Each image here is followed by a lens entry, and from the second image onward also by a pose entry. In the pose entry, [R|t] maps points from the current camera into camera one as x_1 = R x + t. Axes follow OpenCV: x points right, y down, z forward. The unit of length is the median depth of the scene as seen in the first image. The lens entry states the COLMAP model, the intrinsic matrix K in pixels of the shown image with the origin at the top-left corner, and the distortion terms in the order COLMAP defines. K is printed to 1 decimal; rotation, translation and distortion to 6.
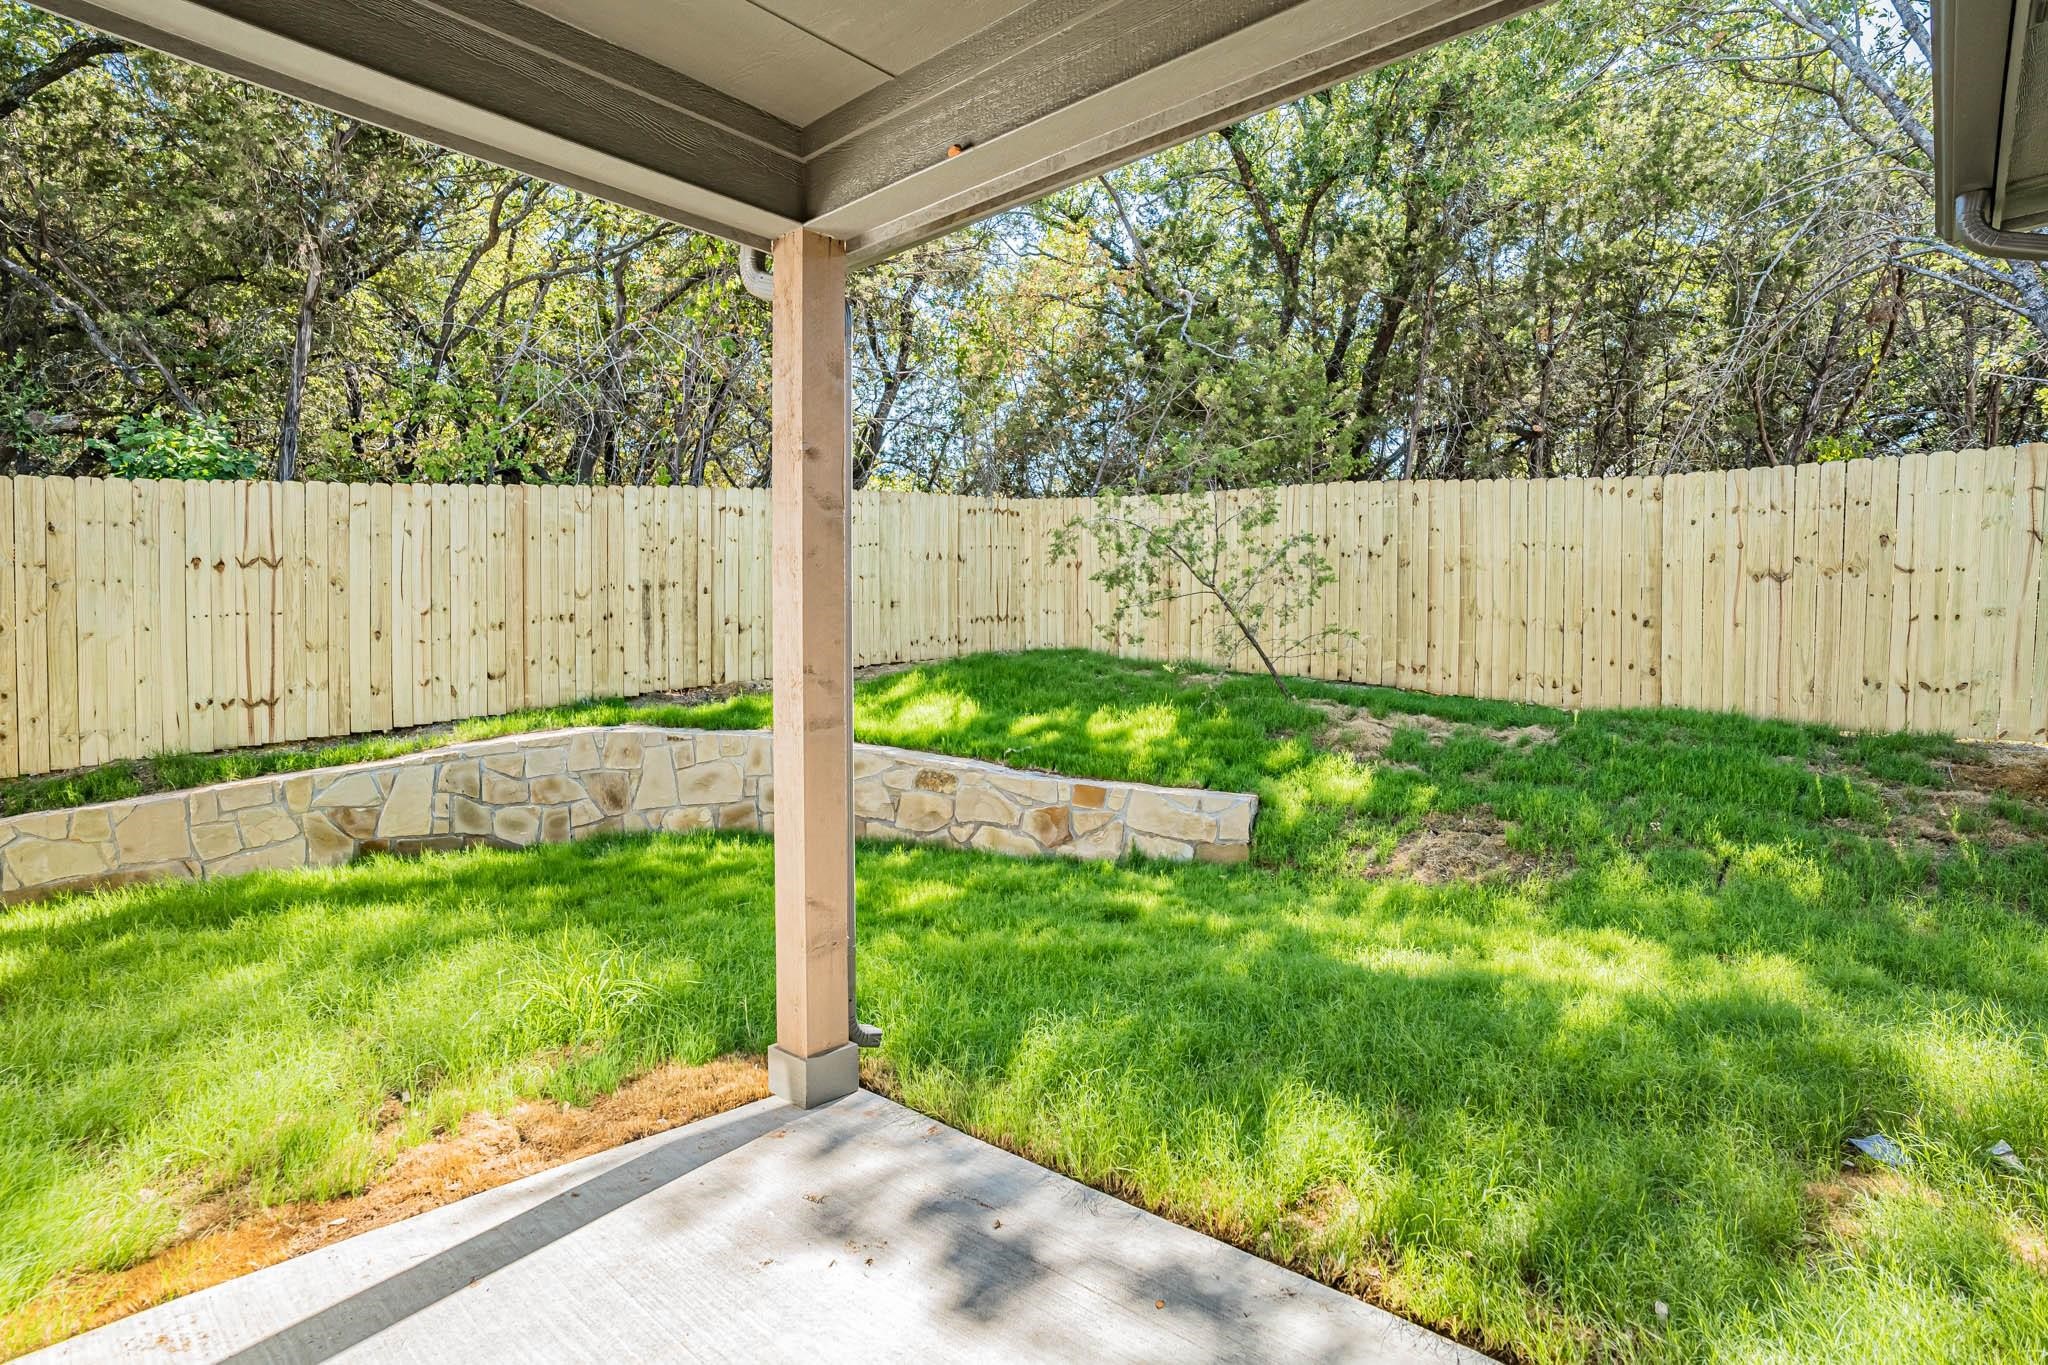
lens RADIAL K [[1079.7, 0, 1024.0], [0, 1079.7, 682.5], [0, 0, 1]] dist [-0.015690, -0.000068]
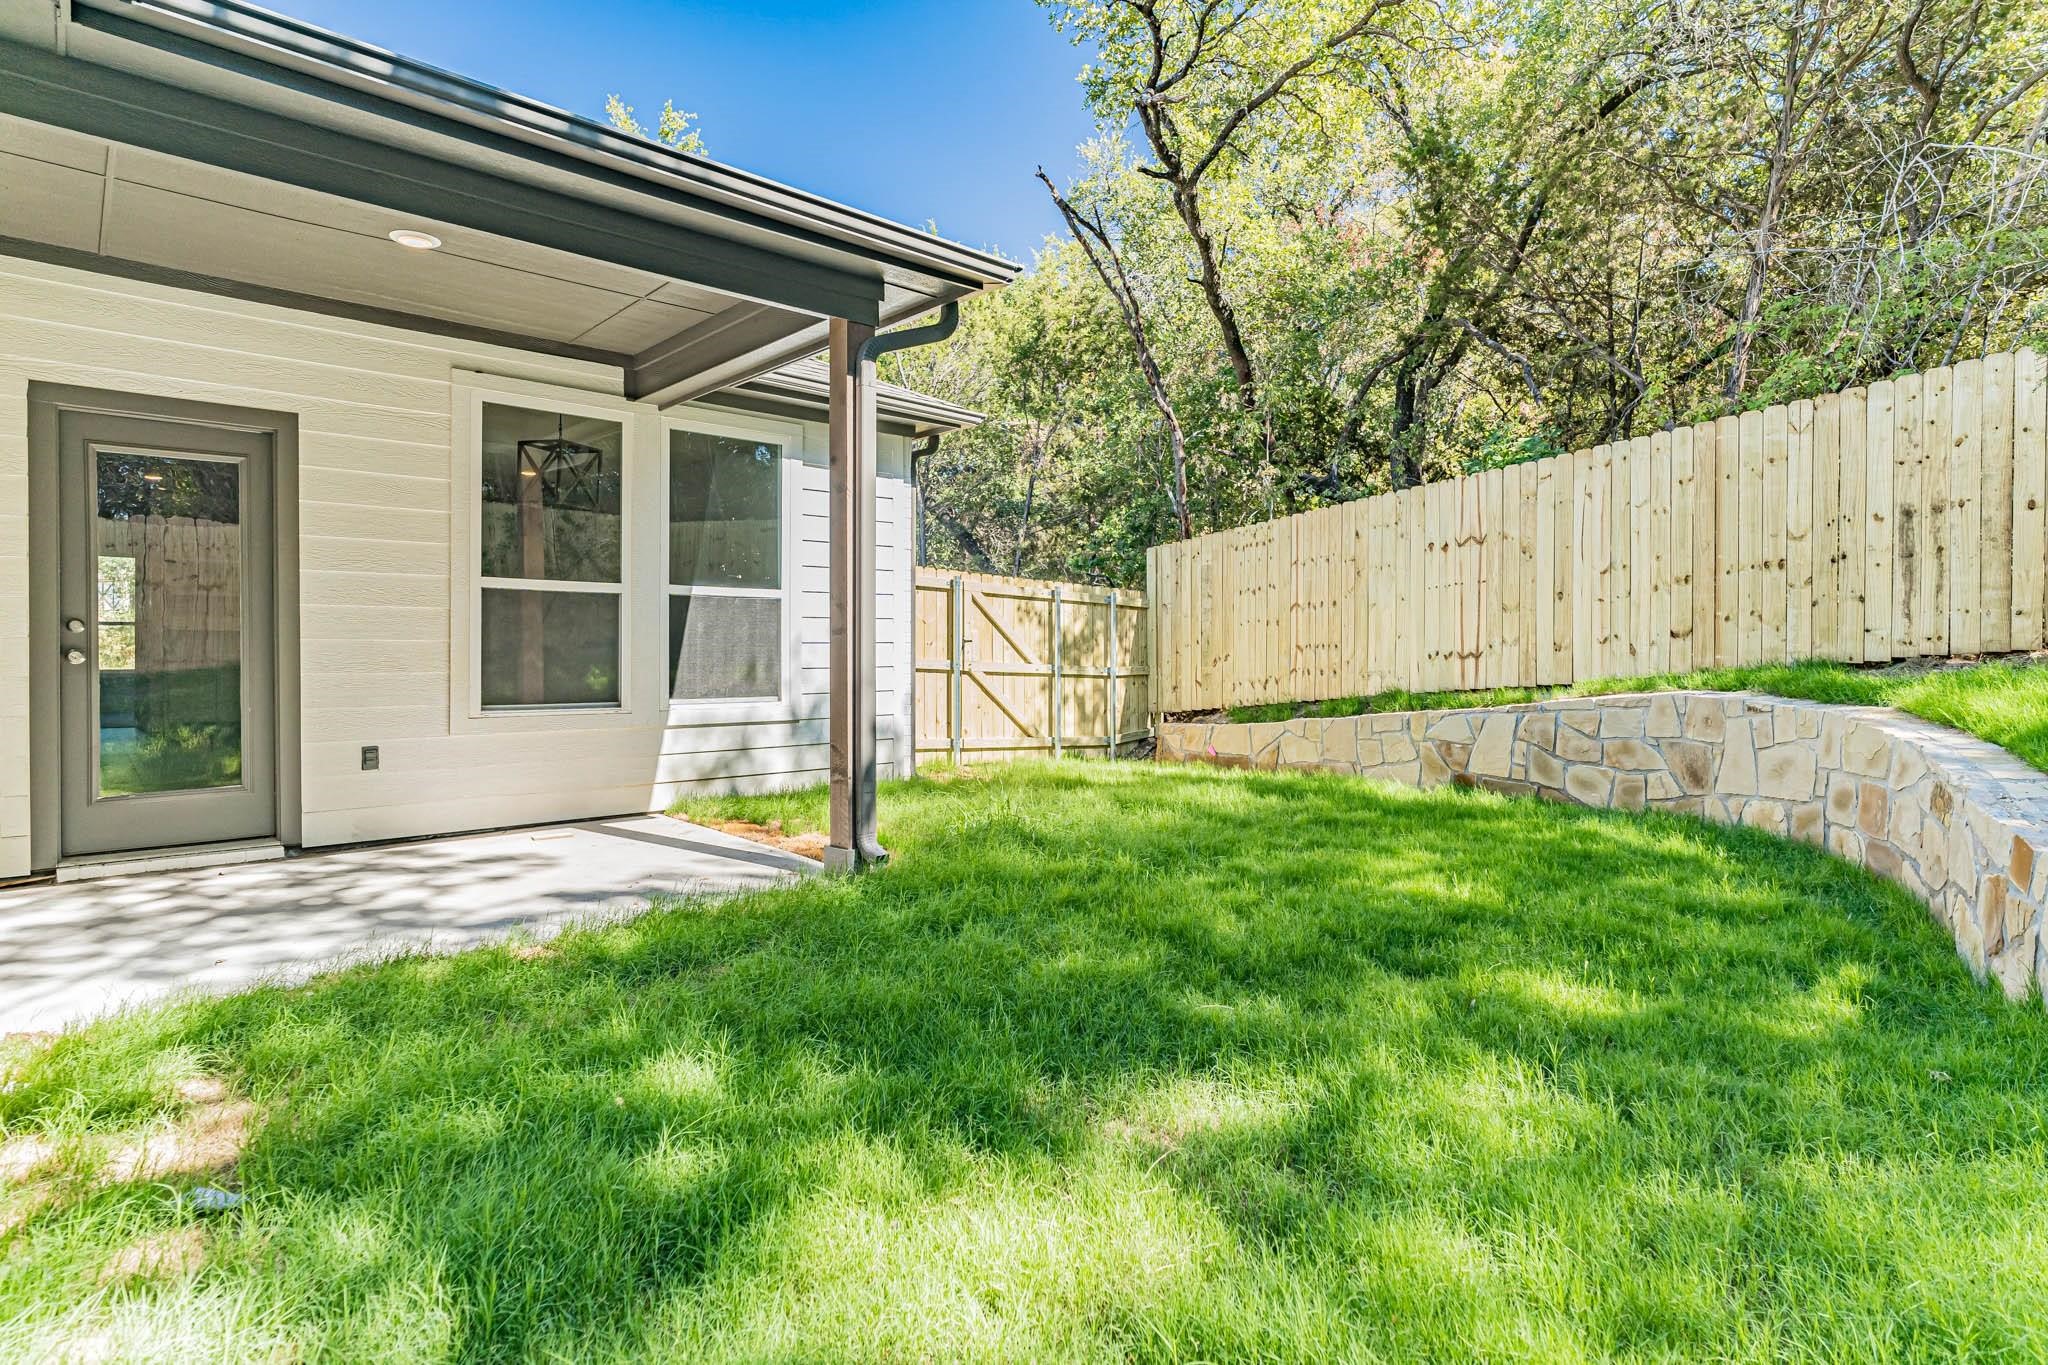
lens RADIAL K [[1079.7, 0, 1024.0], [0, 1079.7, 682.5], [0, 0, 1]] dist [-0.015690, -0.000068]
pose [[-0.105145, 0.029386, -0.994023, 0.503407], [-0.021951, 0.999251, 0.031862, 0.019224], [0.994215, 0.025170, -0.104422, 0.550685]]
